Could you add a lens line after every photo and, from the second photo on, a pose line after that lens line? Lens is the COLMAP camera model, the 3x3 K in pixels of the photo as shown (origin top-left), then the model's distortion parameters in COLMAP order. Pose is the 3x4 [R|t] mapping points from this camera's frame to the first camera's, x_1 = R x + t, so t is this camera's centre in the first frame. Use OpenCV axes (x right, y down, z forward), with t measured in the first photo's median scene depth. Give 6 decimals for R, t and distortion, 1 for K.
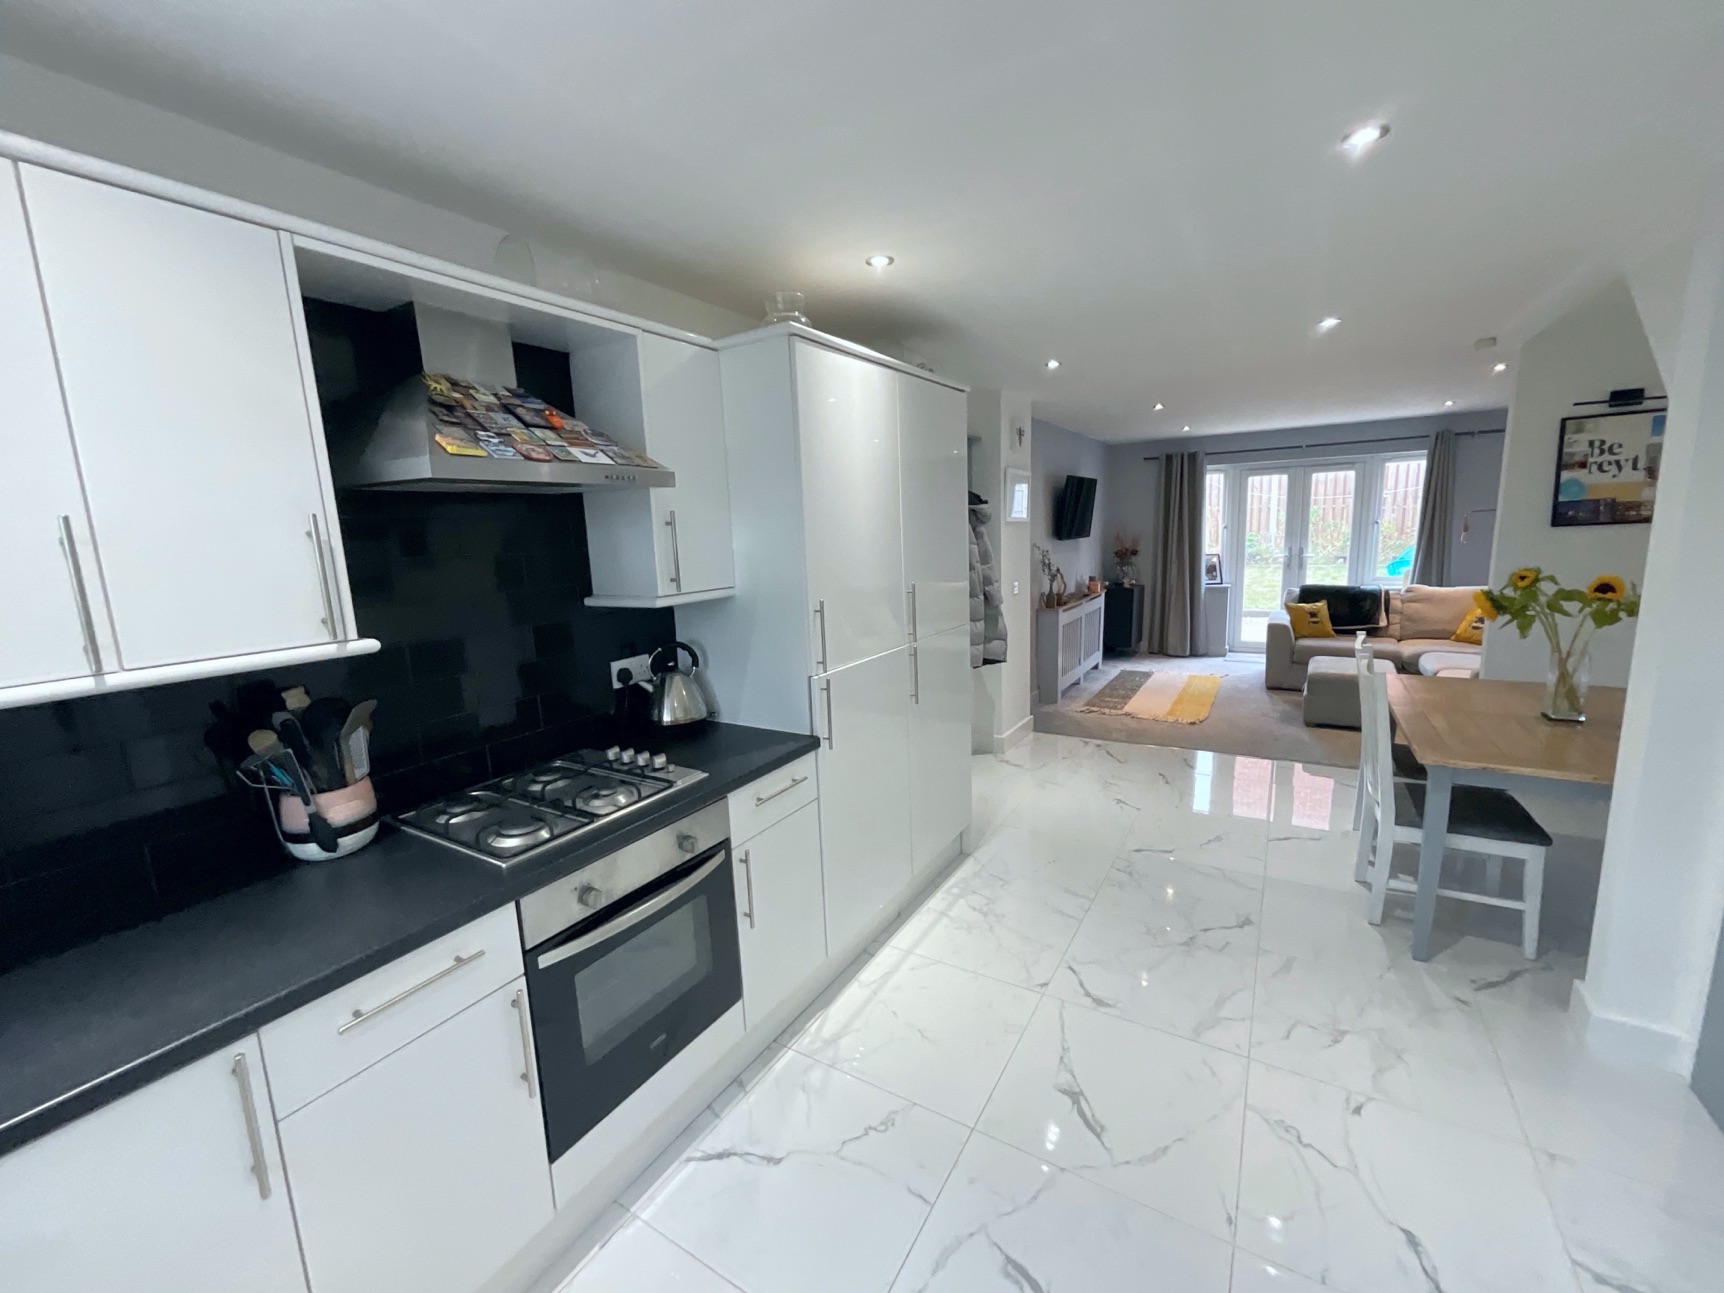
lens RADIAL K [[698.1, 0, 861.1], [0, 698.1, 644.4], [0, 0, 1]] dist [-0.001392, -0.000591]
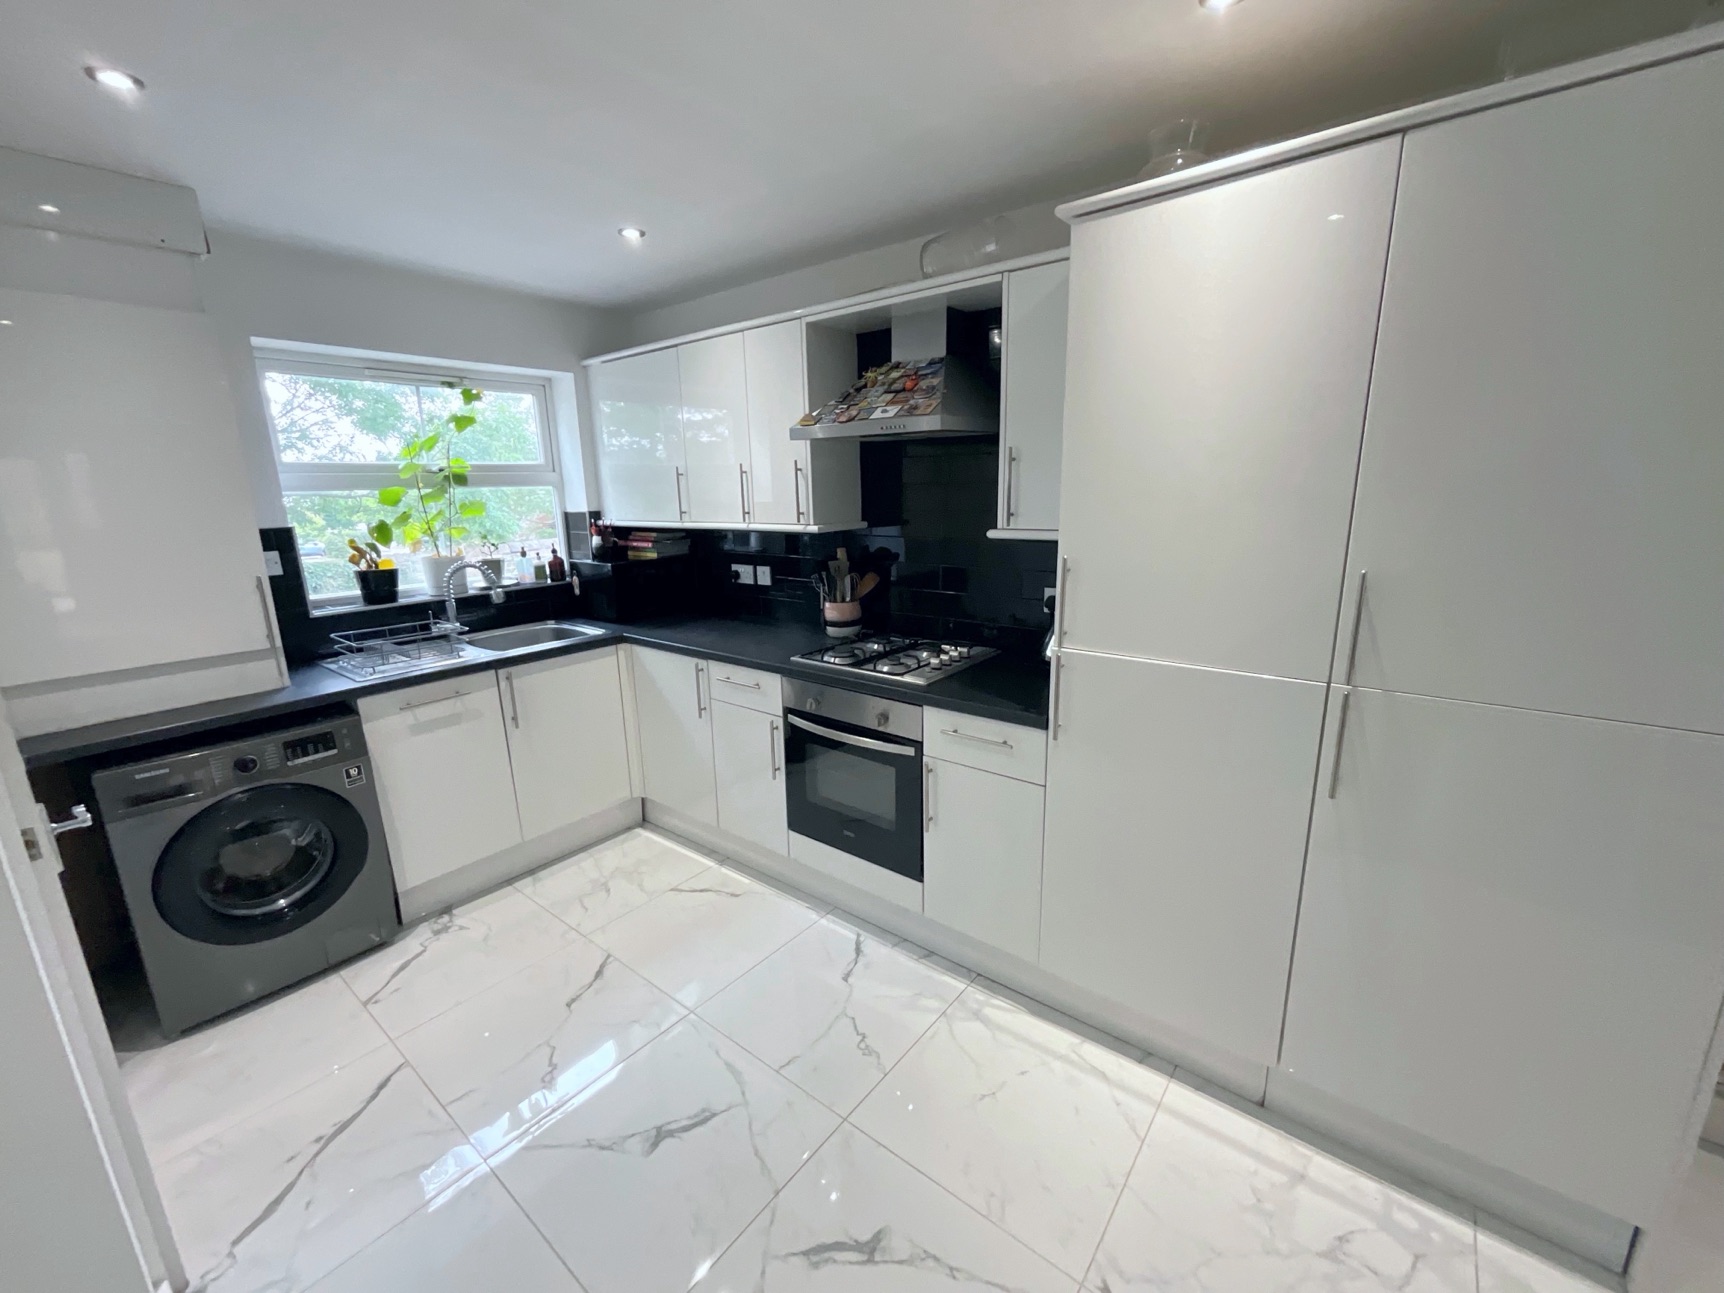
lens RADIAL K [[698.1, 0, 859.8], [0, 698.1, 643.4], [0, 0, 1]] dist [-0.001392, -0.000591]
pose [[-0.126649, 0.262083, -0.956699, 0.631026], [-0.135212, 0.950902, 0.278394, -0.131620], [0.982689, 0.164616, -0.084994, 0.700361]]
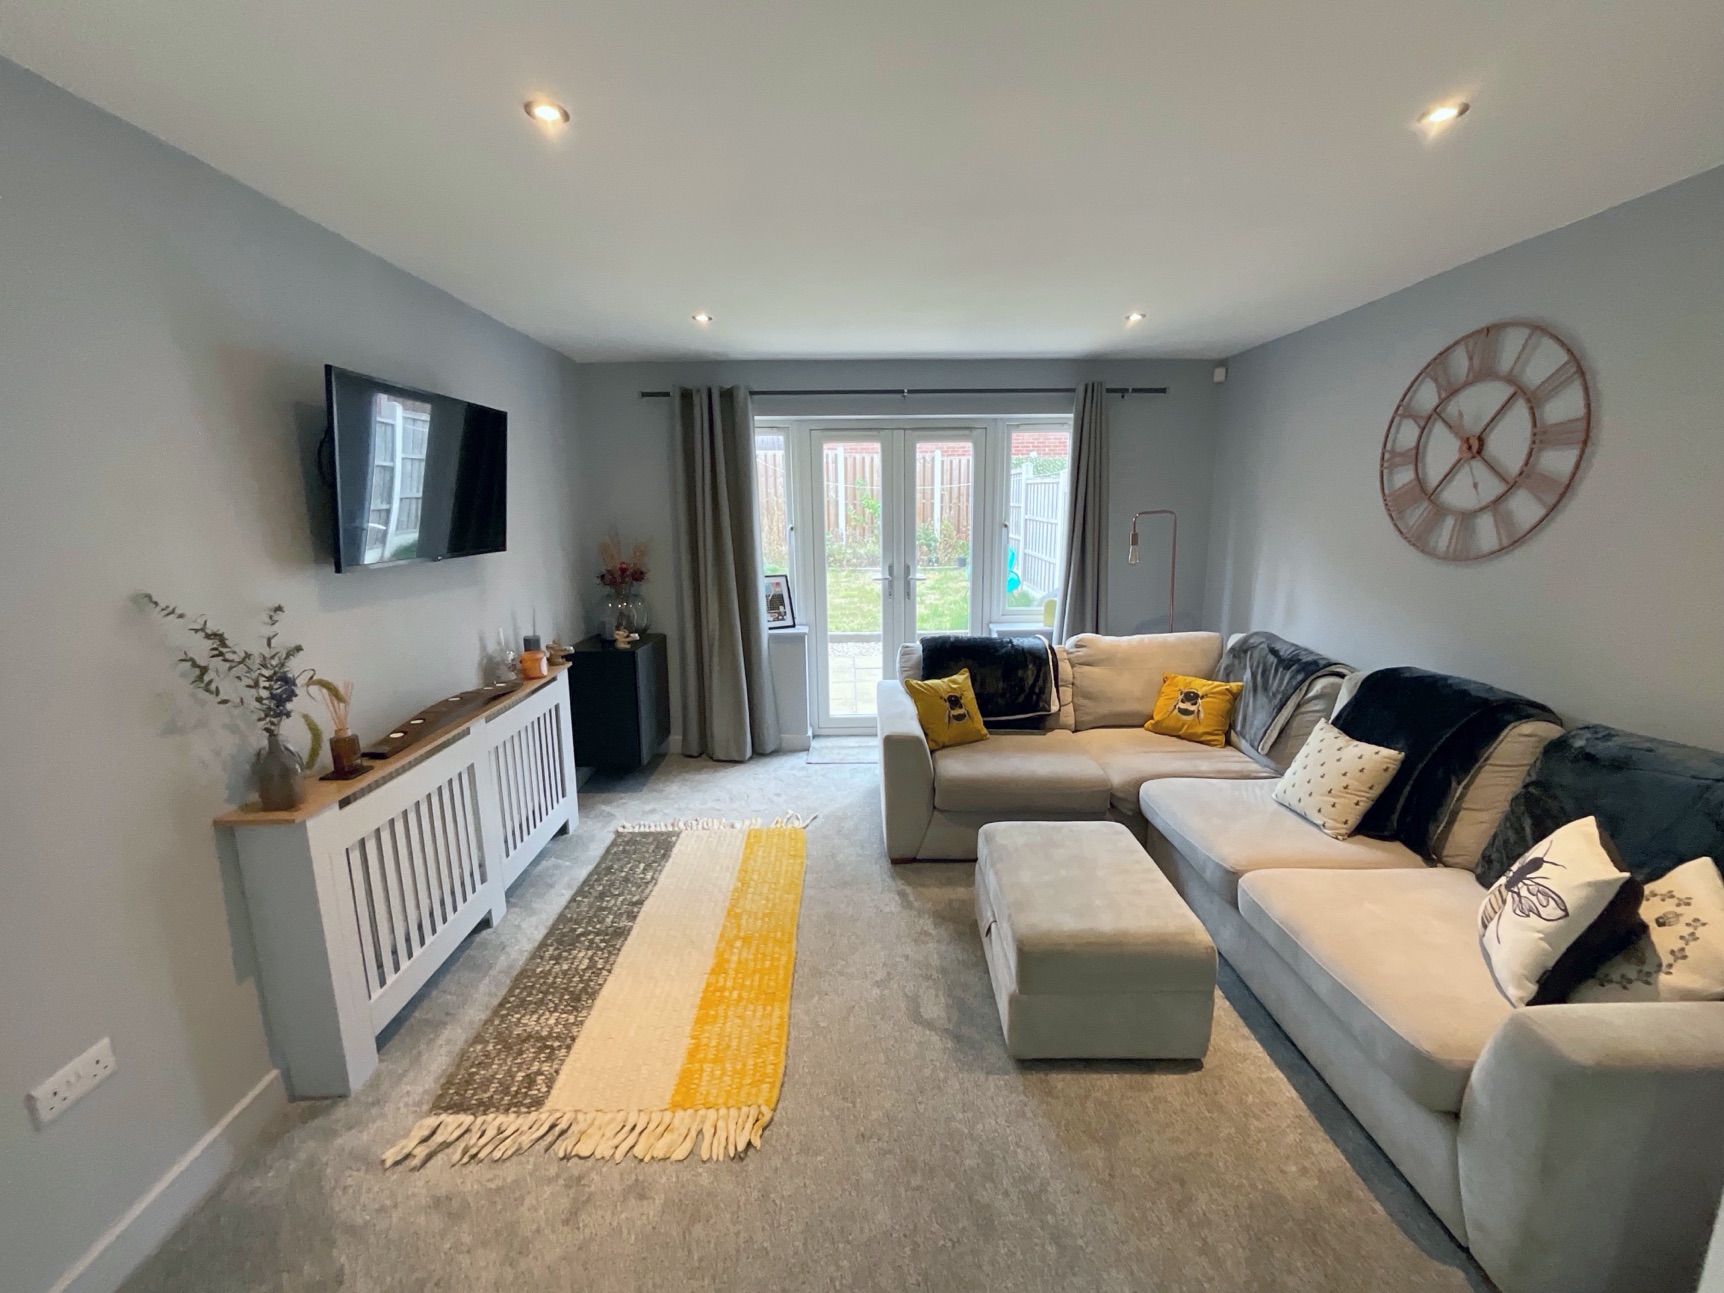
lens RADIAL K [[698.1, 0, 874.6], [0, 698.1, 637.1], [0, 0, 1]] dist [-0.001392, -0.000591]
pose [[0.831275, -0.072228, 0.551148, 0.740008], [0.069383, 0.997250, 0.026041, -0.259867], [-0.551514, 0.016593, 0.834001, 1.407808]]
